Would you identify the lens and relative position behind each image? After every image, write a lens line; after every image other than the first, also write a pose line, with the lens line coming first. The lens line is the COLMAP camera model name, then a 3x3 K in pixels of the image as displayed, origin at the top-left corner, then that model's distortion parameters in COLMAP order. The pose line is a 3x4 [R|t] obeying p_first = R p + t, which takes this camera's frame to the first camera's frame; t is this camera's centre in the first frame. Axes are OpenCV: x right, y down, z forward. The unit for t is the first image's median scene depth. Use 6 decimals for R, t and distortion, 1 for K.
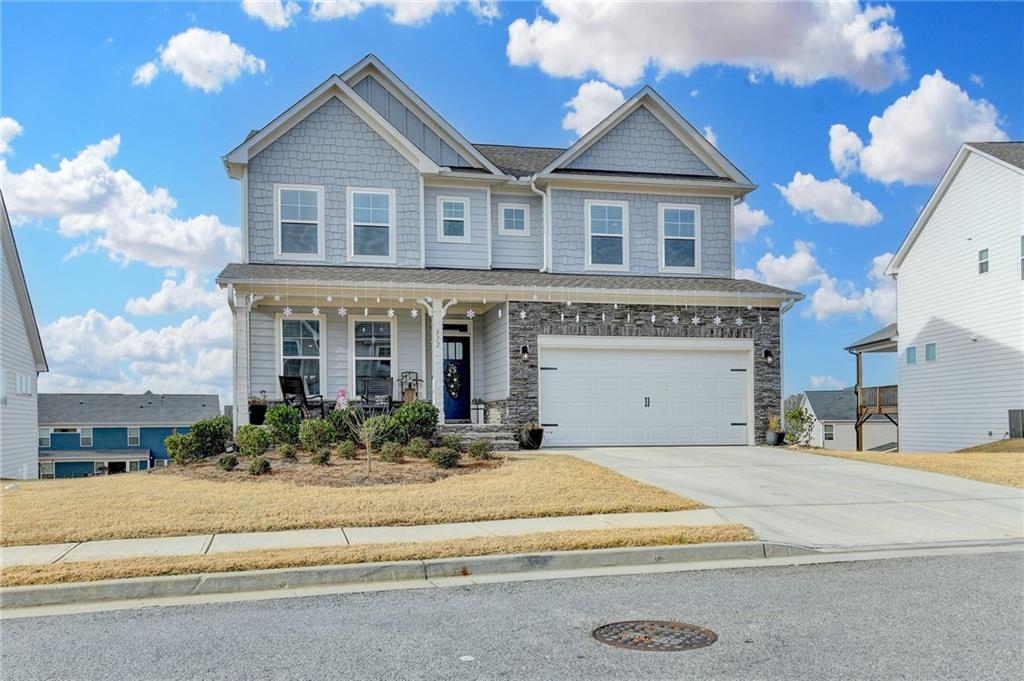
lens RADIAL K [[718.1, 0, 512.0], [0, 718.1, 340.5], [0, 0, 1]] dist [-0.000505, -0.000076]
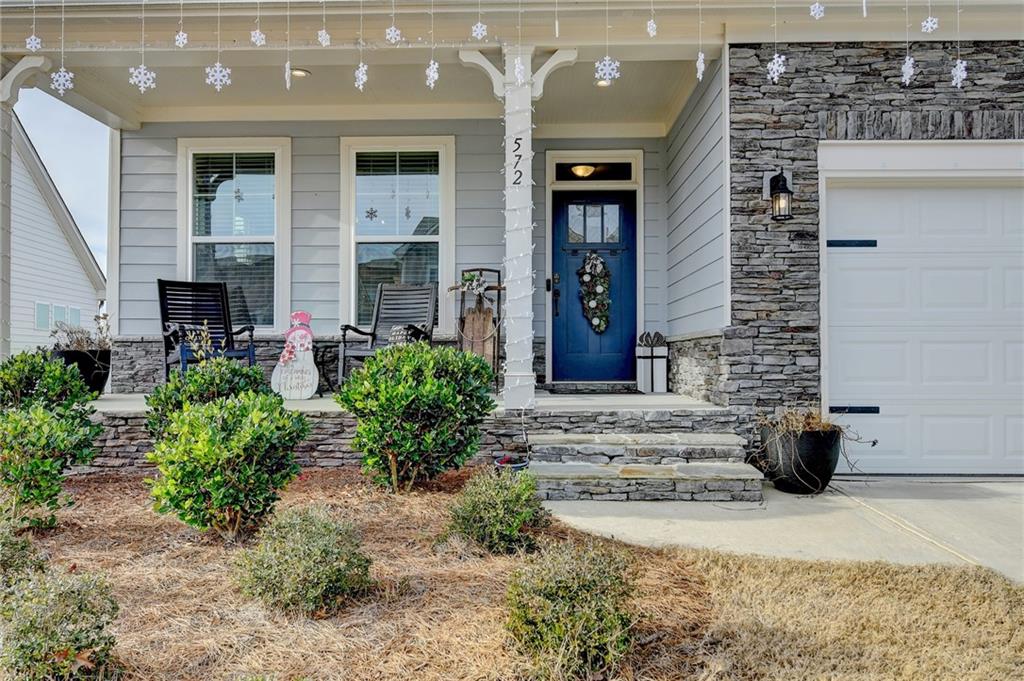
lens RADIAL K [[842.7, 0, 512.0], [0, 842.7, 356.5], [0, 0, 1]] dist [0.002517, -0.000161]
pose [[0.967057, 0.003667, -0.254533, -0.002018], [0.023803, 0.994213, 0.104756, 0.046634], [0.253445, -0.107363, 0.961373, 0.570961]]
